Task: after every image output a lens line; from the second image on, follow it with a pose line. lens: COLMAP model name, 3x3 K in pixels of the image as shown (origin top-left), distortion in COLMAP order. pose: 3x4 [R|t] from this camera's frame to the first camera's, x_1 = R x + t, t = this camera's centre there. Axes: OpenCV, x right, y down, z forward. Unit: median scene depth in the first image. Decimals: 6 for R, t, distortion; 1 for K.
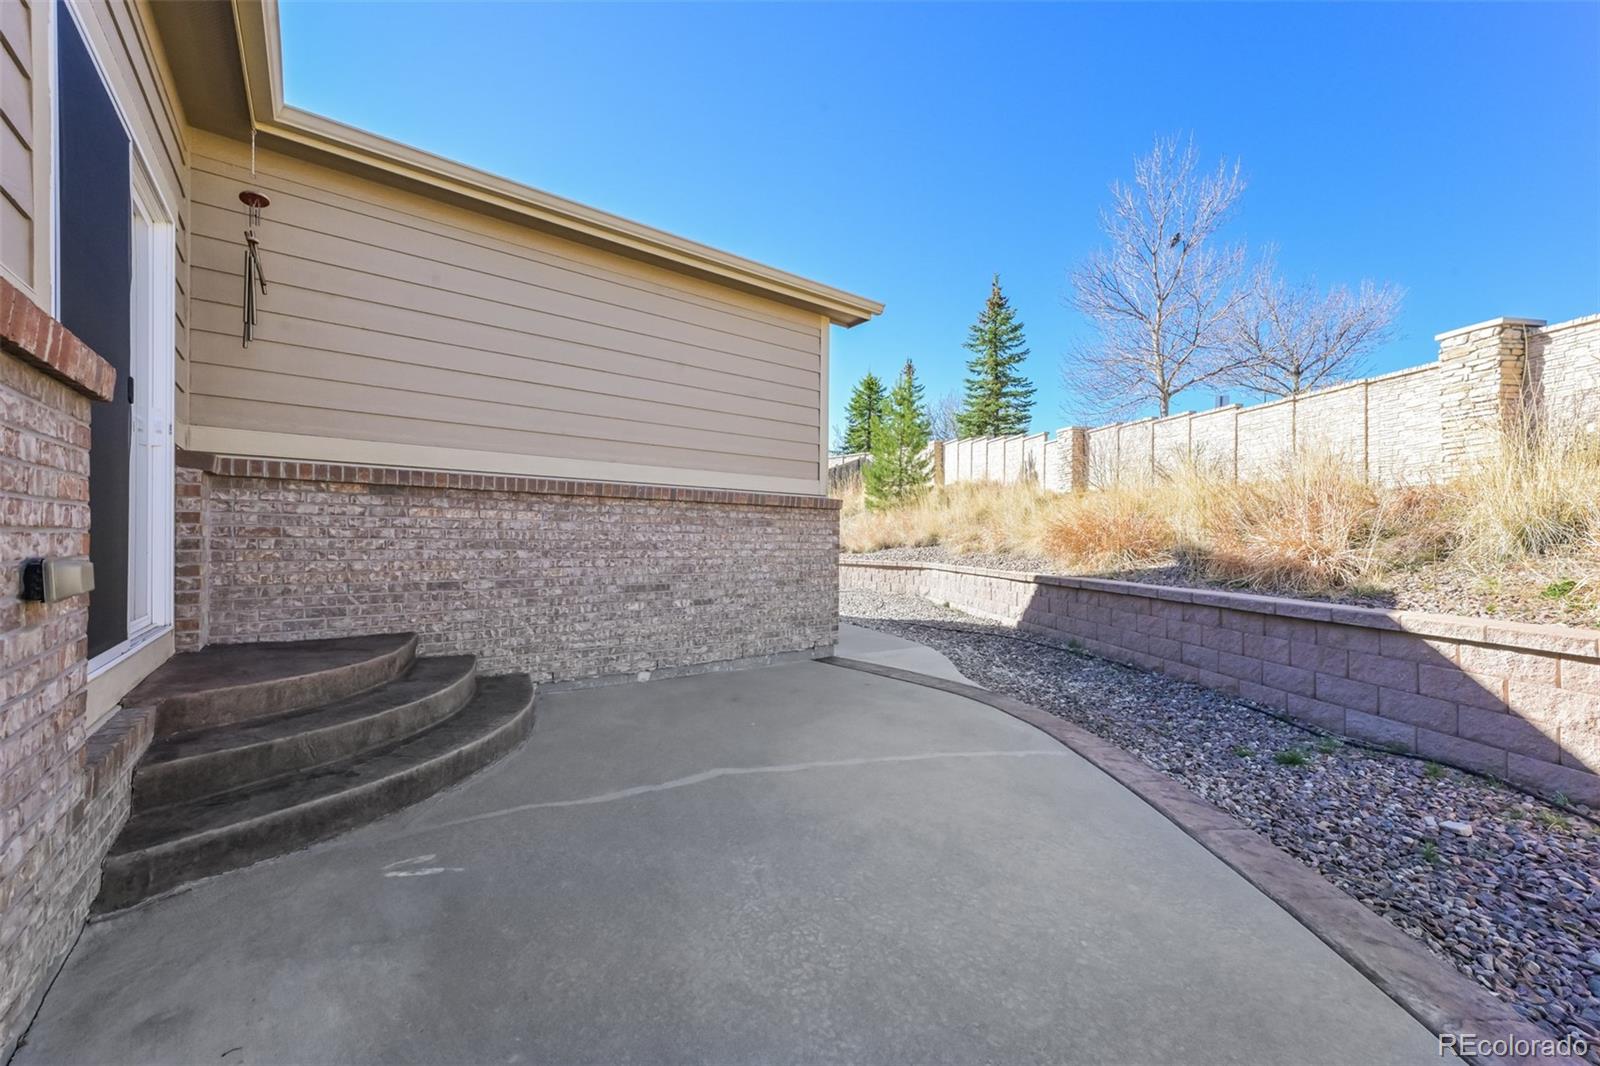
lens RADIAL K [[624.2, 0, 804.4], [0, 624.2, 544.3], [0, 0, 1]] dist [0.000501, 0.000274]
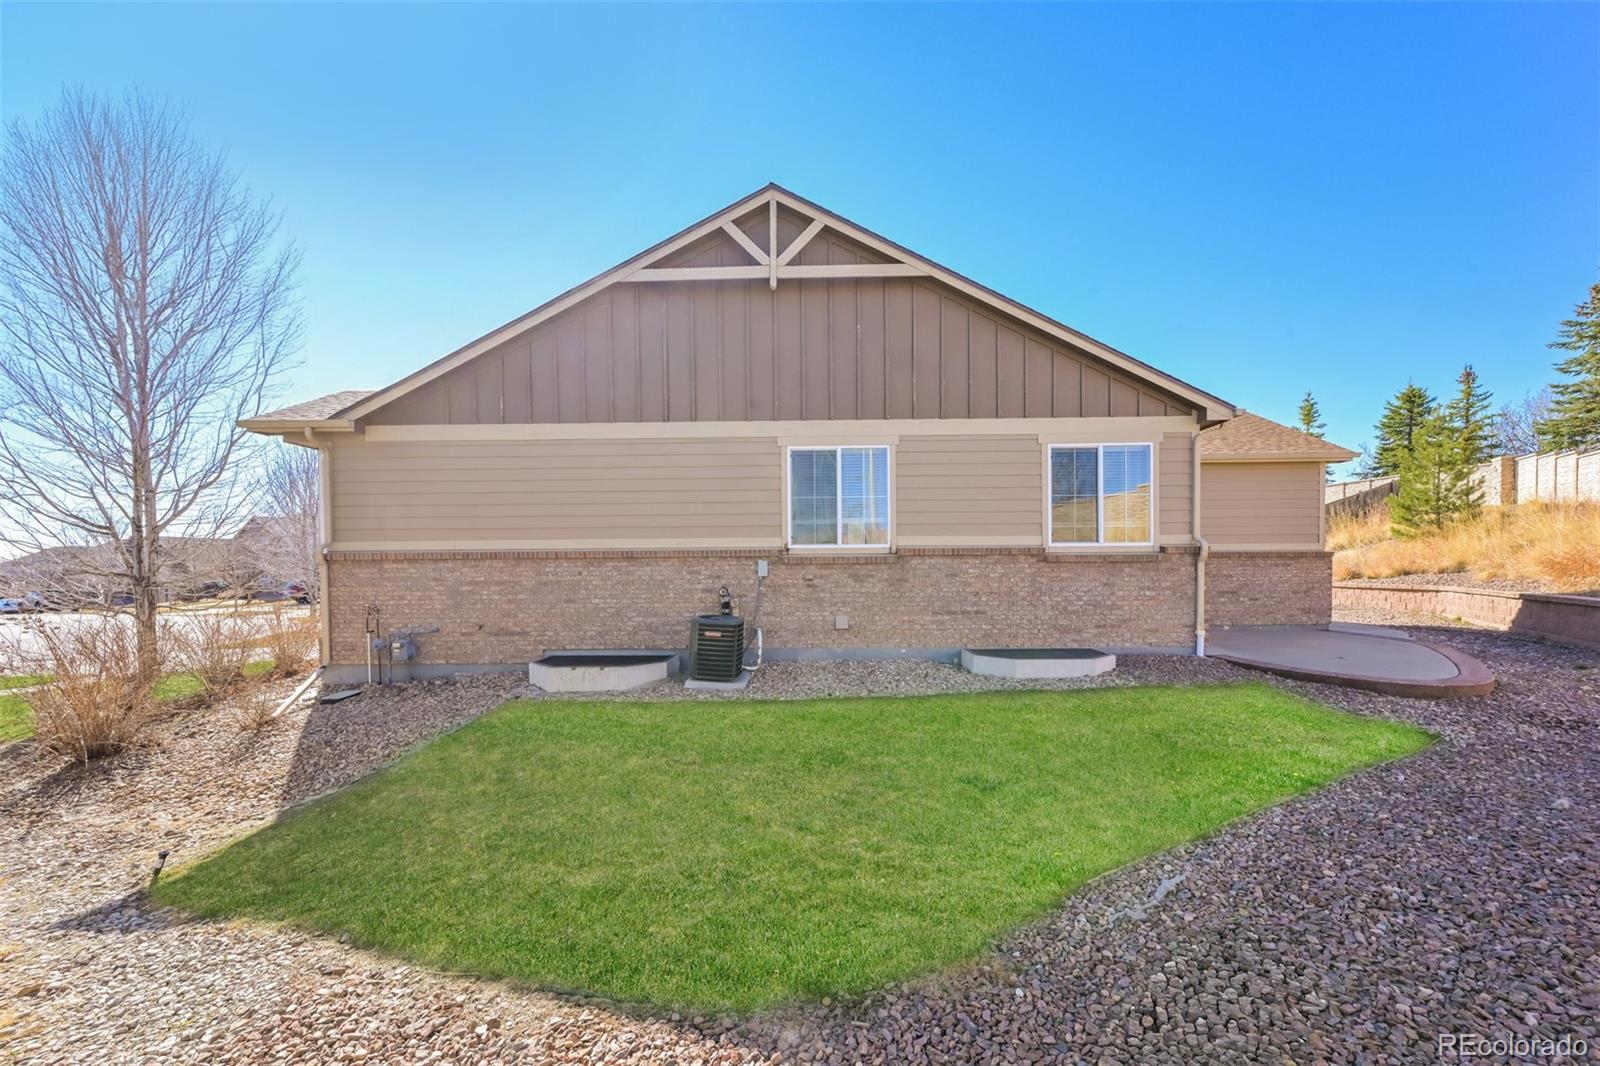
lens RADIAL K [[624.2, 0, 800.1], [0, 624.2, 577.8], [0, 0, 1]] dist [0.000501, 0.000274]
pose [[0.765142, -0.004387, -0.643847, 0.043418], [0.011050, 0.999919, 0.006318, -0.021522], [0.643767, -0.011949, 0.765128, -1.803729]]
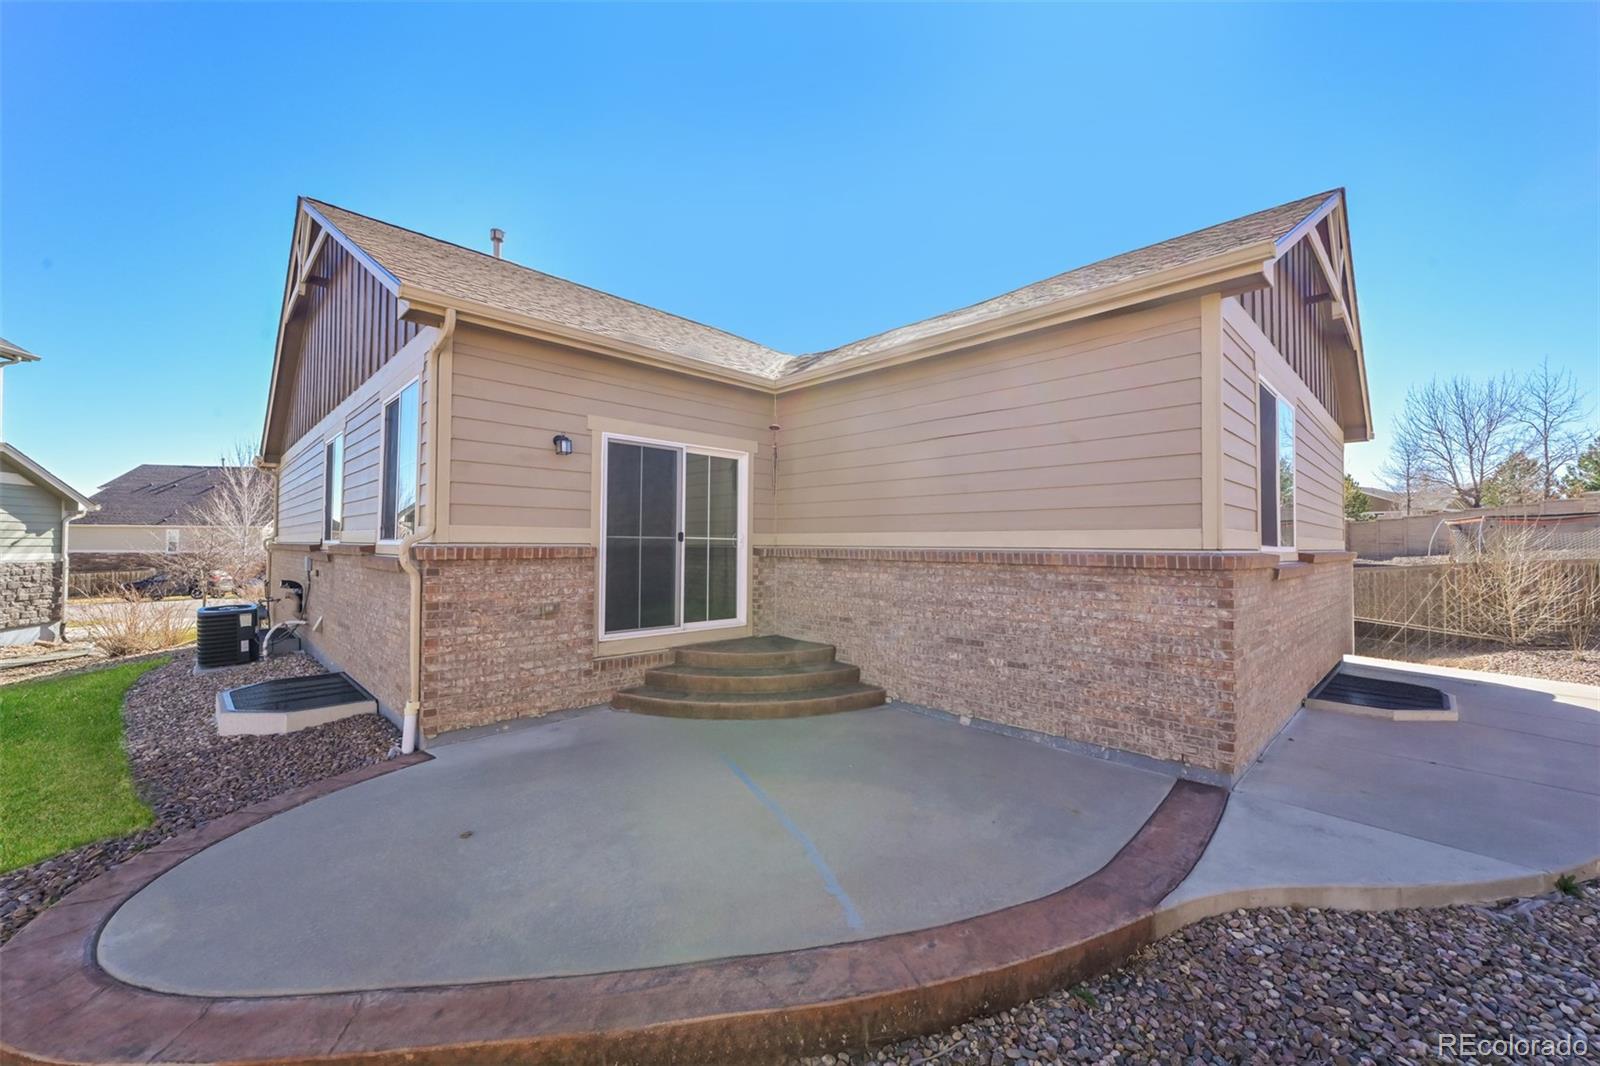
lens RADIAL K [[624.2, 0, 806.9], [0, 624.2, 531.5], [0, 0, 1]] dist [0.000501, 0.000274]
pose [[0.118241, -0.028471, -0.992577, 0.737465], [-0.008006, 0.999529, -0.029624, -0.081506], [0.992953, 0.011449, 0.117958, 0.519119]]
